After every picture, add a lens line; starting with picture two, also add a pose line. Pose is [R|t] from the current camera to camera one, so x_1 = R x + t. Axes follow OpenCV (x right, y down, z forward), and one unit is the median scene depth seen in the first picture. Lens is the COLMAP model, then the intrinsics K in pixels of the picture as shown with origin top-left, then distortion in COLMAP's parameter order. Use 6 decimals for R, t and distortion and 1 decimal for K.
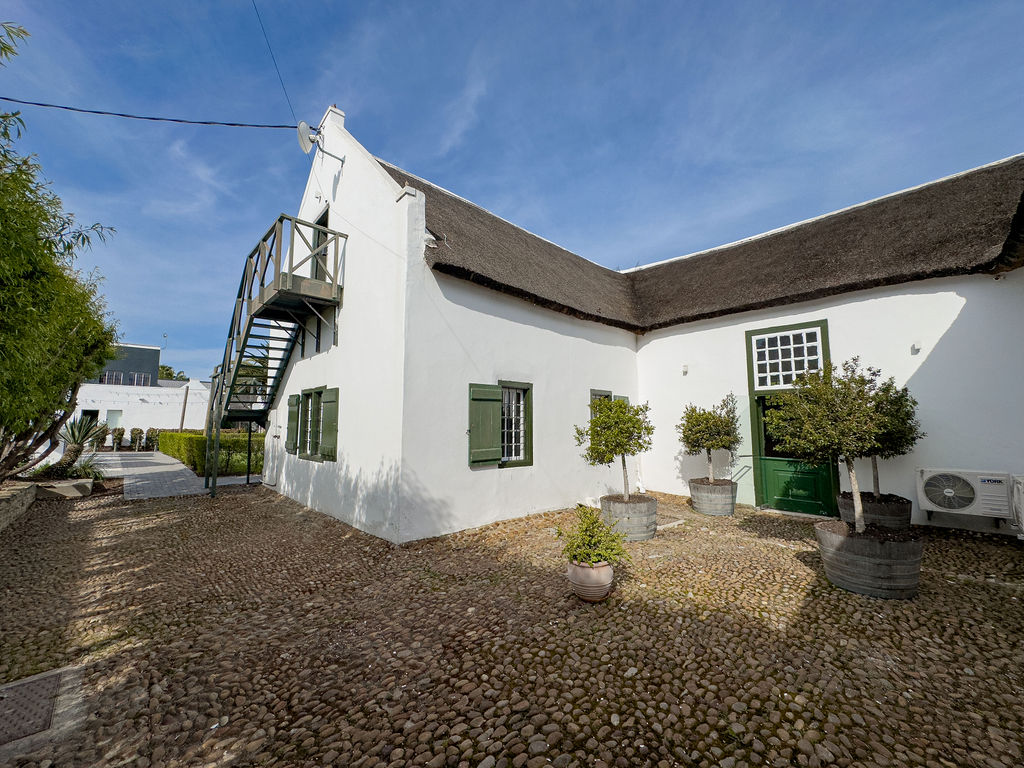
lens RADIAL K [[409.0, 0, 512.0], [0, 409.0, 384.0], [0, 0, 1]] dist [-0.006630, 0.000543]
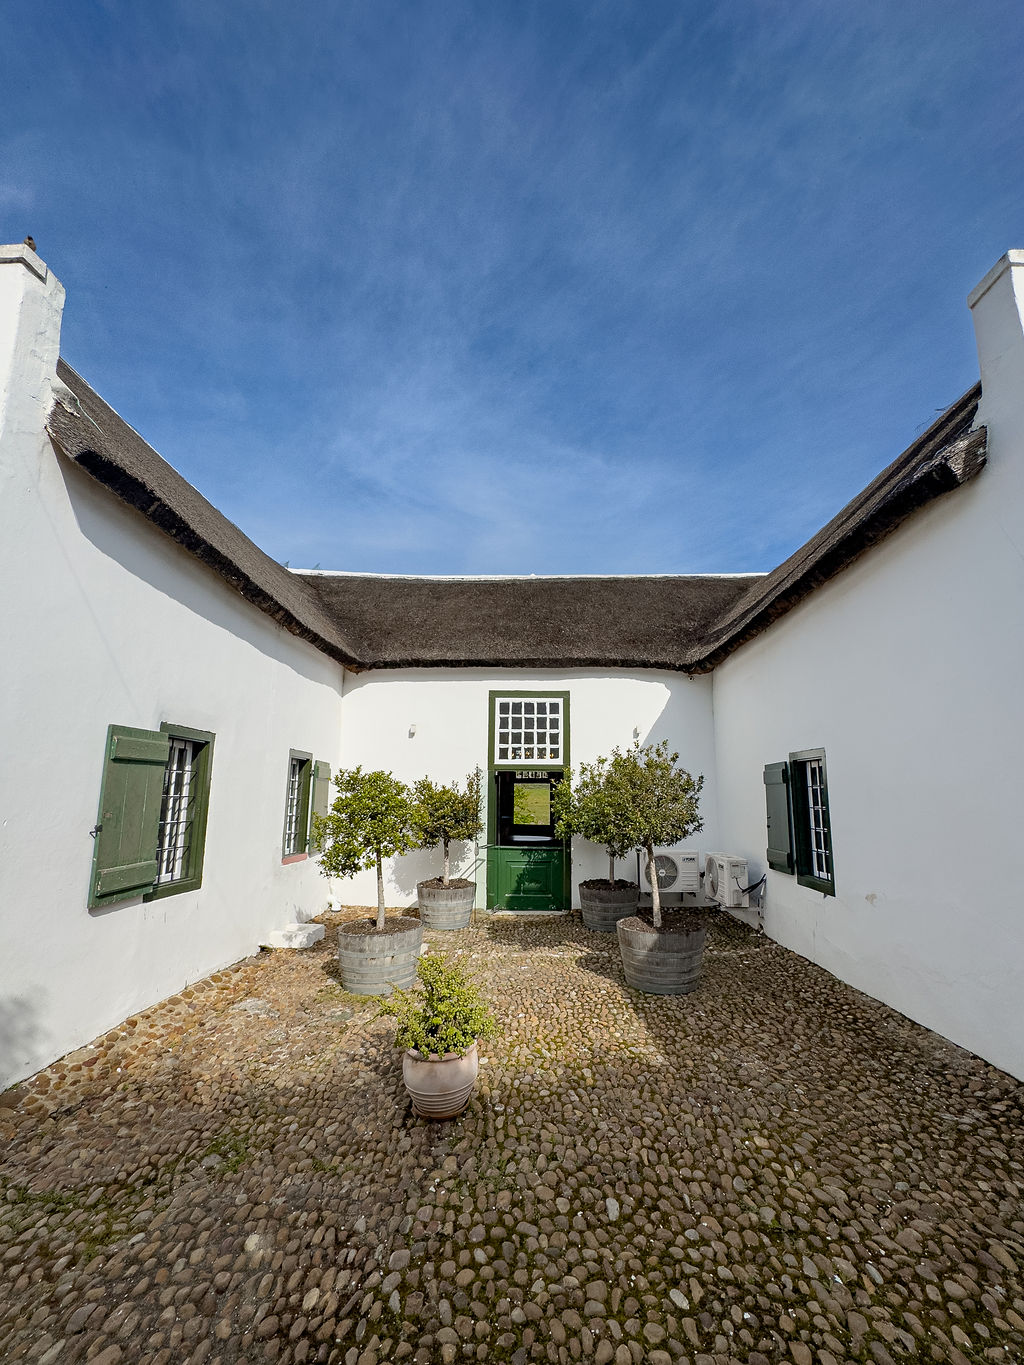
lens RADIAL K [[570.9, 0, 516.1], [0, 570.9, 705.7], [0, 0, 1]] dist [-0.005734, 0.000284]
pose [[0.685071, 0.118659, 0.718747, -0.270940], [-0.075560, 0.992897, -0.091899, 0.001705], [-0.724547, 0.008649, 0.689171, 0.229771]]
